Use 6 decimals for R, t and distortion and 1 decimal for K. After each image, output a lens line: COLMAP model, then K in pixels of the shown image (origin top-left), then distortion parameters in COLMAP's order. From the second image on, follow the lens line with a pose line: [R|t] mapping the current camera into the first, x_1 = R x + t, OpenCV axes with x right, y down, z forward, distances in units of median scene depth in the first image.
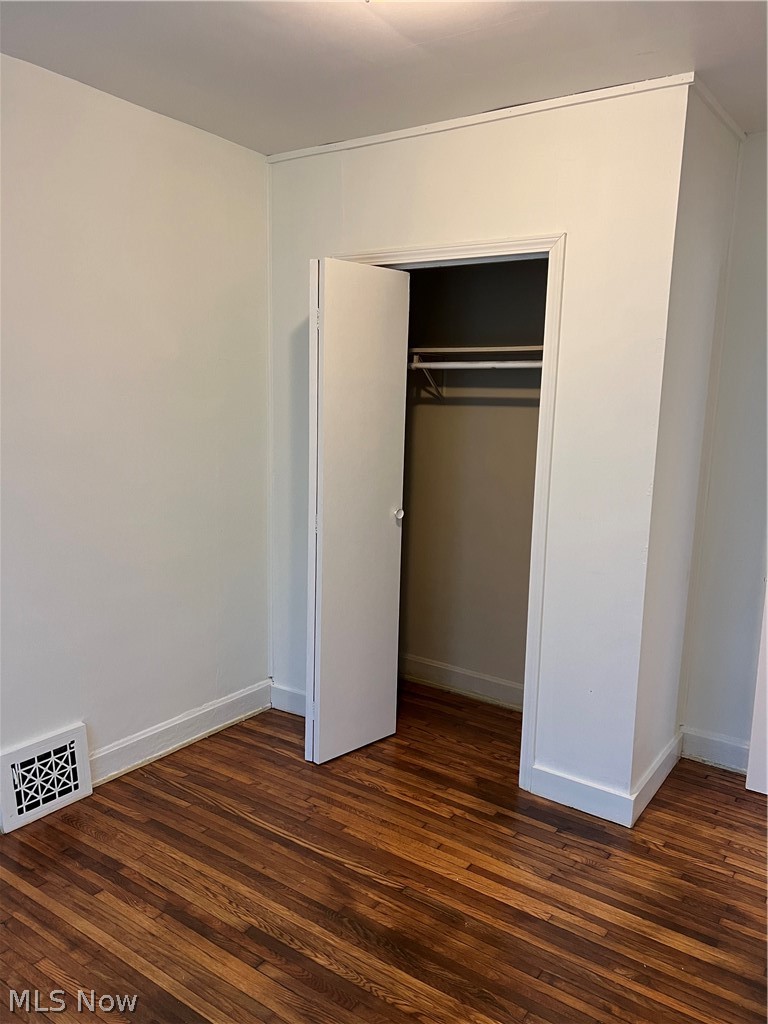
lens RADIAL K [[764.1, 0, 379.9], [0, 764.1, 513.6], [0, 0, 1]] dist [0.057785, -0.070267]
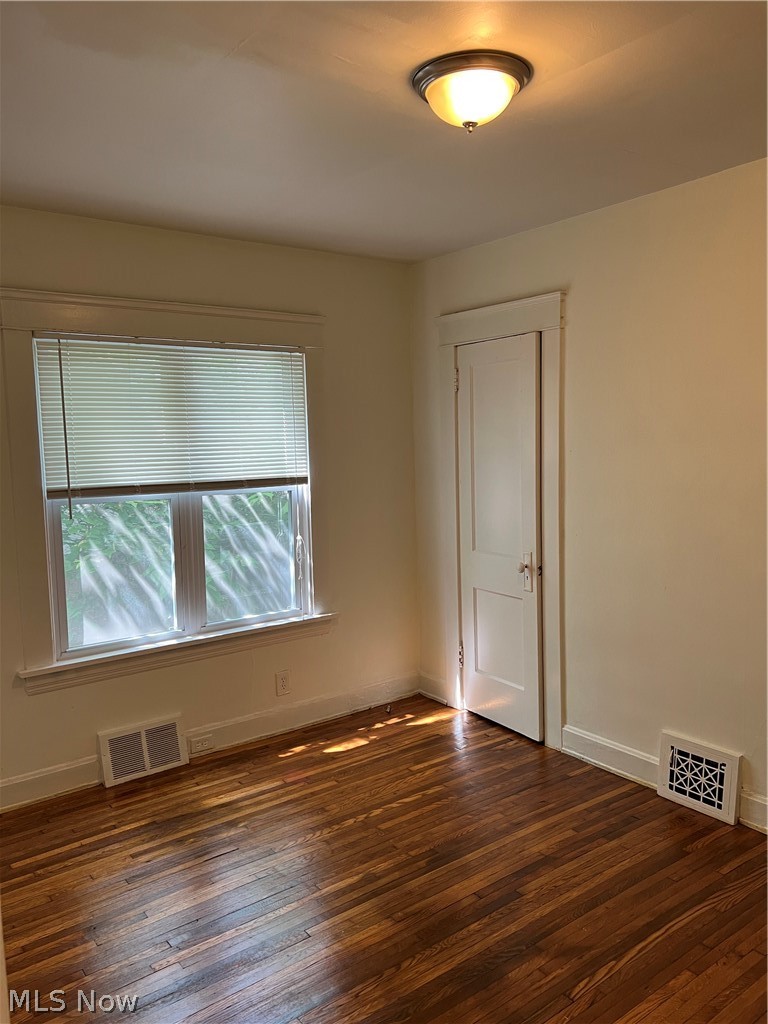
lens RADIAL K [[764.1, 0, 379.9], [0, 764.1, 510.4], [0, 0, 1]] dist [0.057785, -0.070267]
pose [[-0.312299, 0.068569, -0.947506, 0.891273], [-0.128785, 0.985128, 0.113739, -0.137914], [0.941214, 0.157545, -0.298824, 0.958138]]
